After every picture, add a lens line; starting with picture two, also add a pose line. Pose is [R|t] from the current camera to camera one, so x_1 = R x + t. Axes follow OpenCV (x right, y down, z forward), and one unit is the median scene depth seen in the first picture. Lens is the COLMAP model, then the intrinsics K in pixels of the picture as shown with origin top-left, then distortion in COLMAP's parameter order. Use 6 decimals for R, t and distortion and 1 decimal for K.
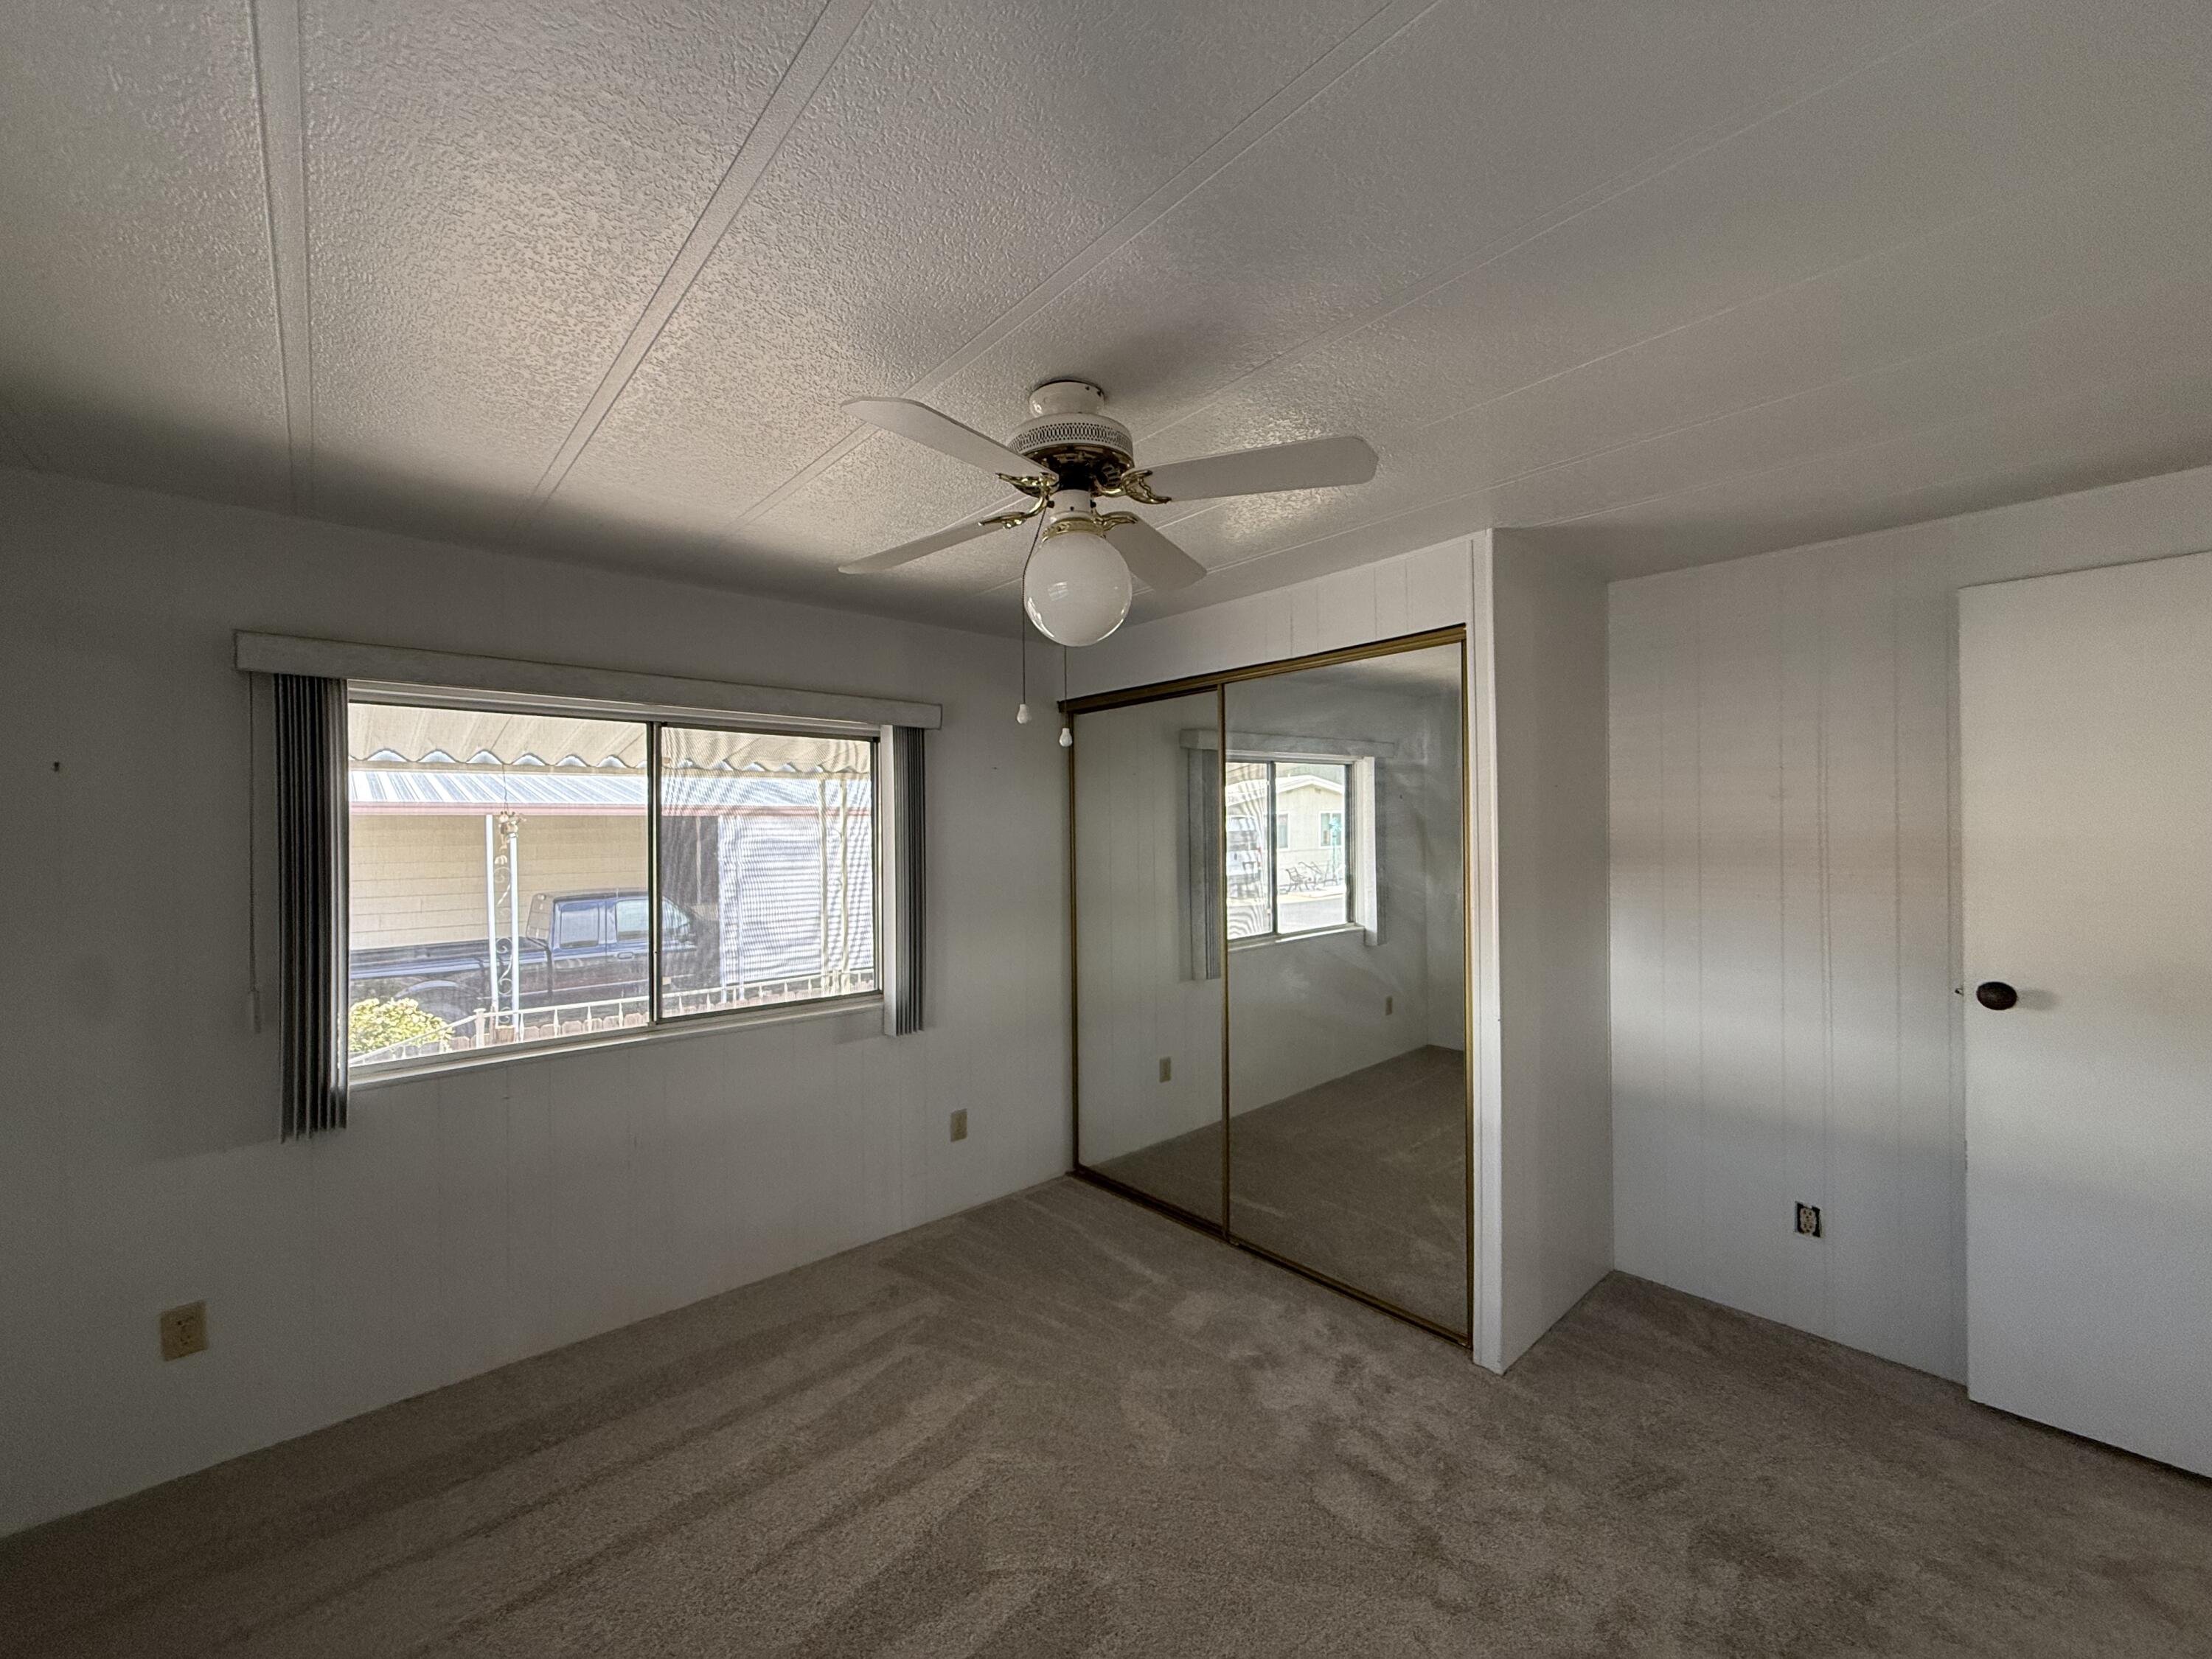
lens RADIAL K [[878.5, 0, 1106.0], [0, 878.5, 829.5], [0, 0, 1]] dist [-0.000643, -0.000143]
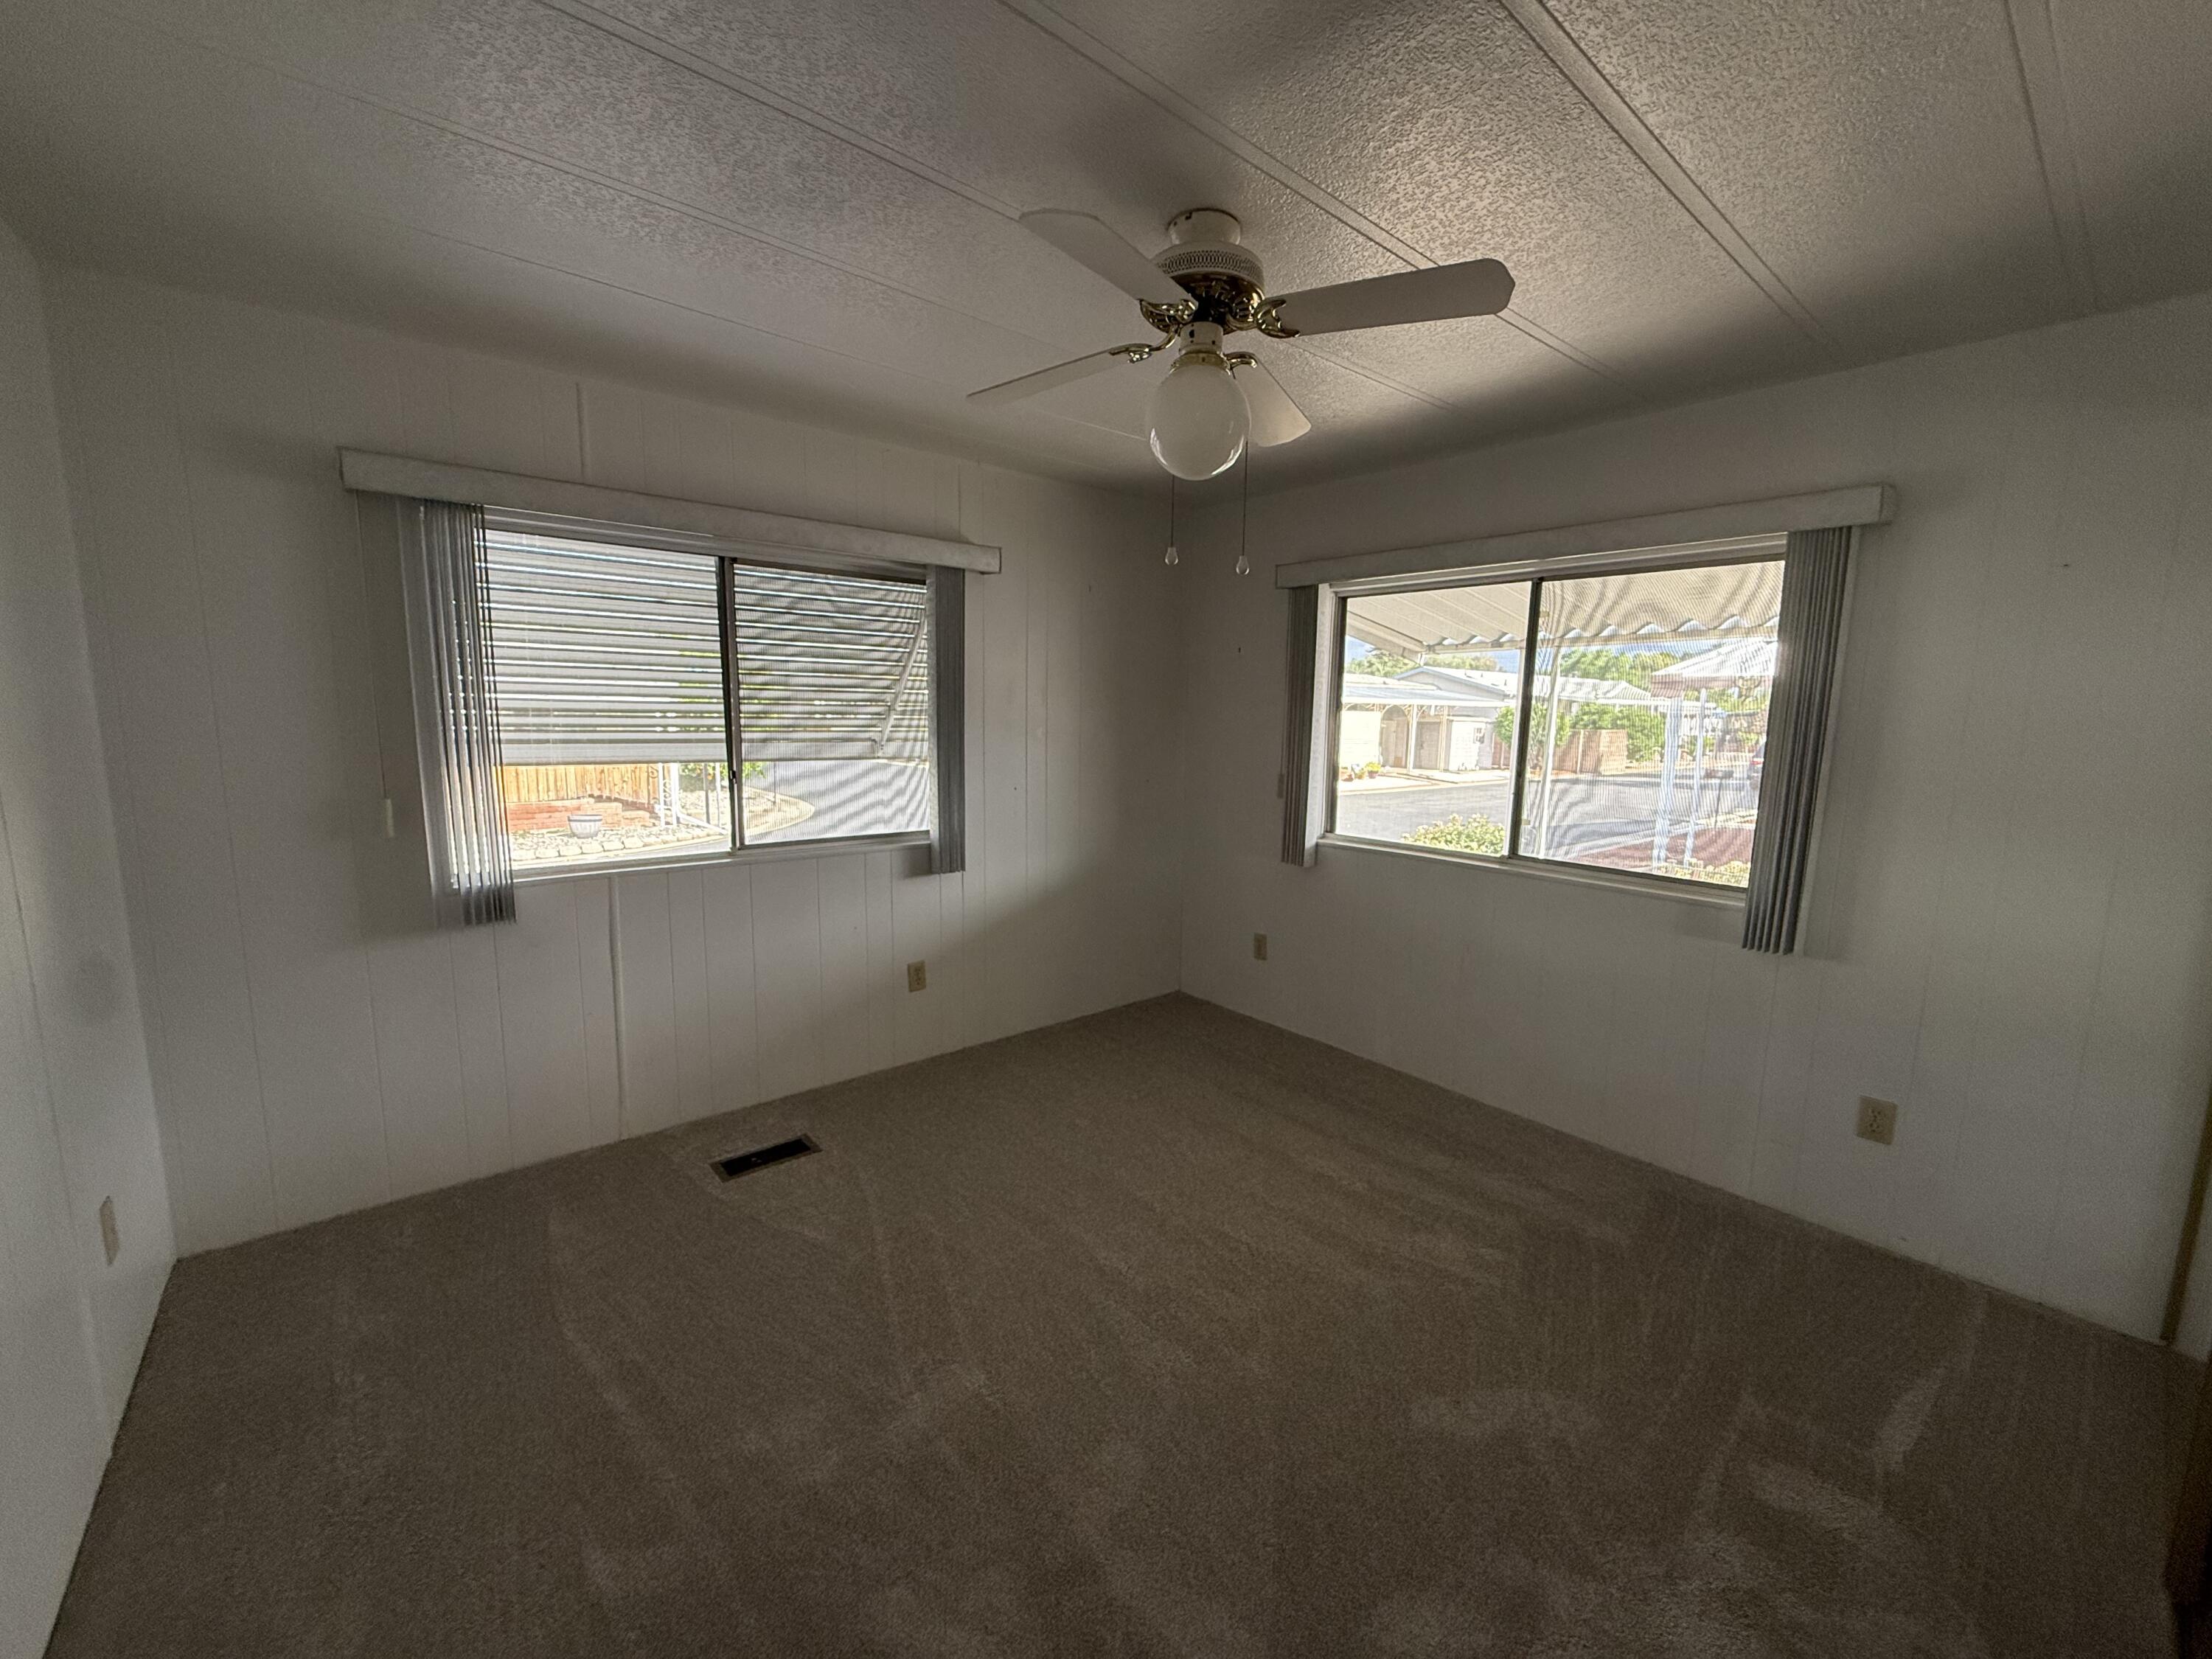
lens RADIAL K [[878.5, 0, 1106.0], [0, 878.5, 829.5], [0, 0, 1]] dist [-0.000643, -0.000143]
pose [[-0.024129, 0.147916, -0.988706, 0.637441], [-0.014752, 0.988833, 0.148295, 0.030355], [0.999600, 0.018164, -0.021677, 0.547316]]
